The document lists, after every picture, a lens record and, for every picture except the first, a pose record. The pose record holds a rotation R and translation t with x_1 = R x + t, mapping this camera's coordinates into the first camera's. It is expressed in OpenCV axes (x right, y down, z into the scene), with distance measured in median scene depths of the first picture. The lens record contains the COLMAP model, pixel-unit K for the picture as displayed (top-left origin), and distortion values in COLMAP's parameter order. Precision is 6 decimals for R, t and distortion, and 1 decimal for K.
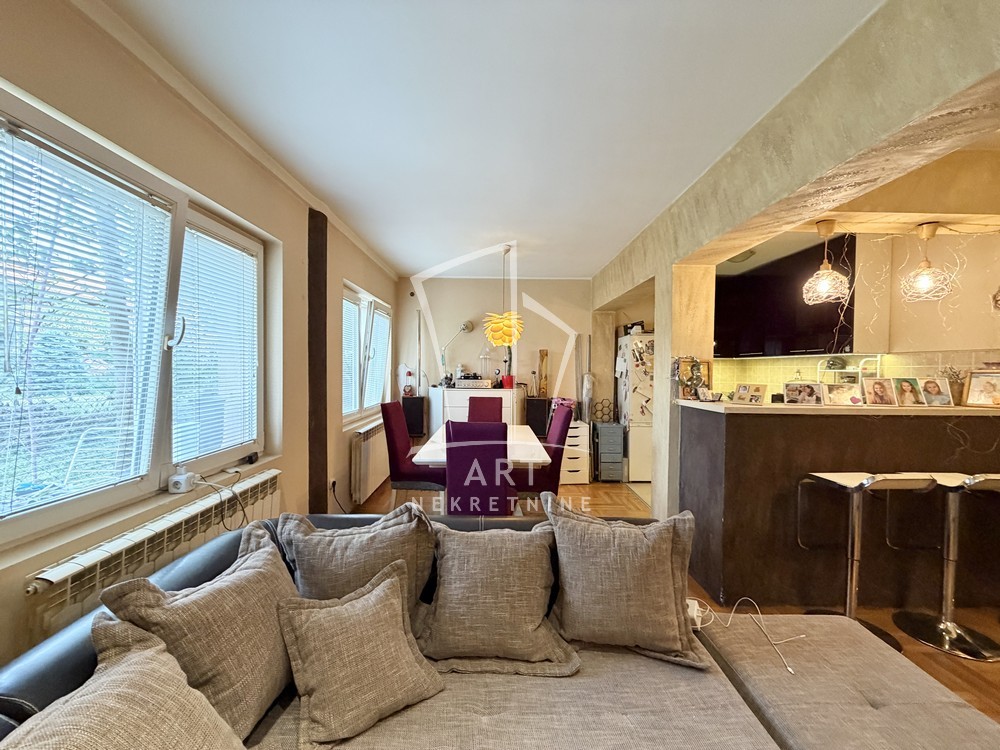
lens RADIAL K [[398.5, 0, 496.8], [0, 398.5, 376.2], [0, 0, 1]] dist [-0.000886, 0.000933]
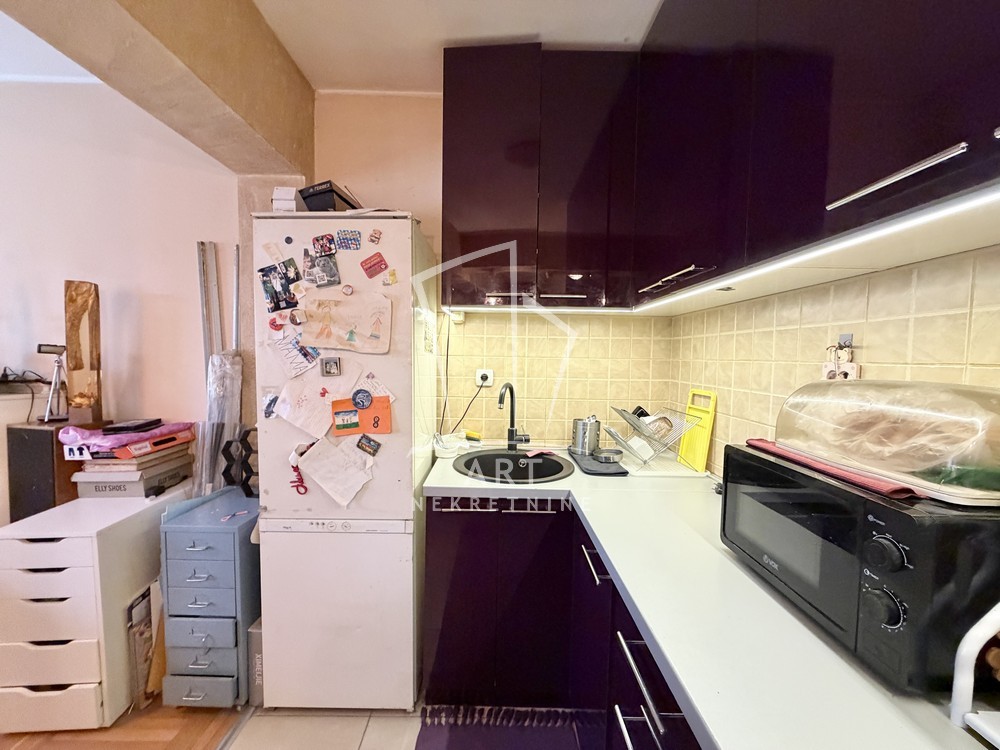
lens RADIAL K [[398.5, 0, 494.8], [0, 398.5, 376.0], [0, 0, 1]] dist [-0.000886, 0.000933]
pose [[0.999965, 0.007043, 0.004599, 0.484136], [-0.007173, 0.999557, 0.028877, 0.001444], [-0.004393, -0.028909, 0.999572, 0.674045]]
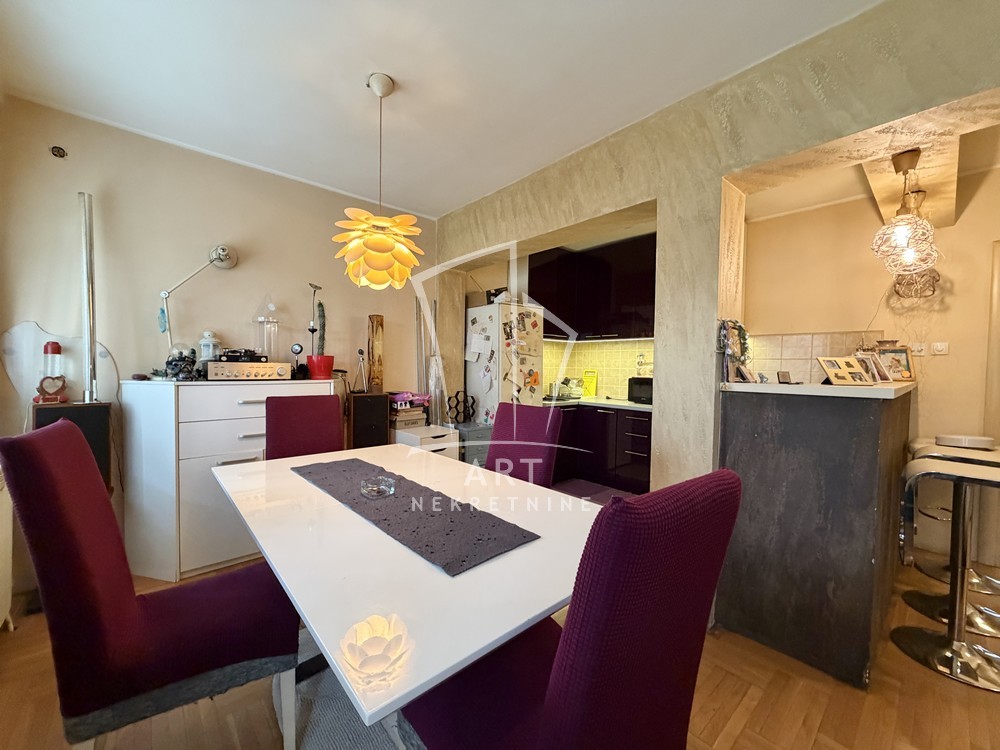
lens RADIAL K [[398.5, 0, 501.2], [0, 398.5, 372.6], [0, 0, 1]] dist [-0.000886, 0.000933]
pose [[0.755050, -0.011640, 0.655564, -0.146536], [0.005545, 0.999920, 0.011367, 0.016916], [-0.655644, -0.004948, 0.755054, 0.414671]]
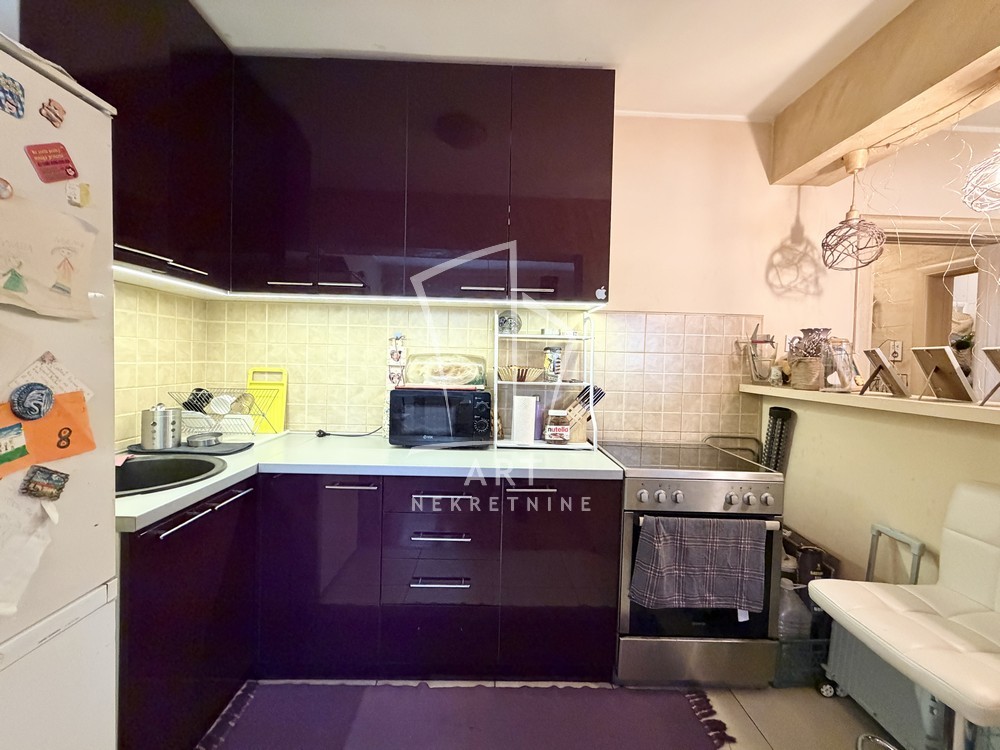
lens RADIAL K [[398.5, 0, 495.1], [0, 398.5, 366.8], [0, 0, 1]] dist [-0.000886, 0.000933]
pose [[-0.013741, -0.028545, 0.999498, 0.243241], [-0.003346, 0.999588, 0.028501, 0.008376], [-0.999900, -0.002953, -0.013831, 0.779559]]
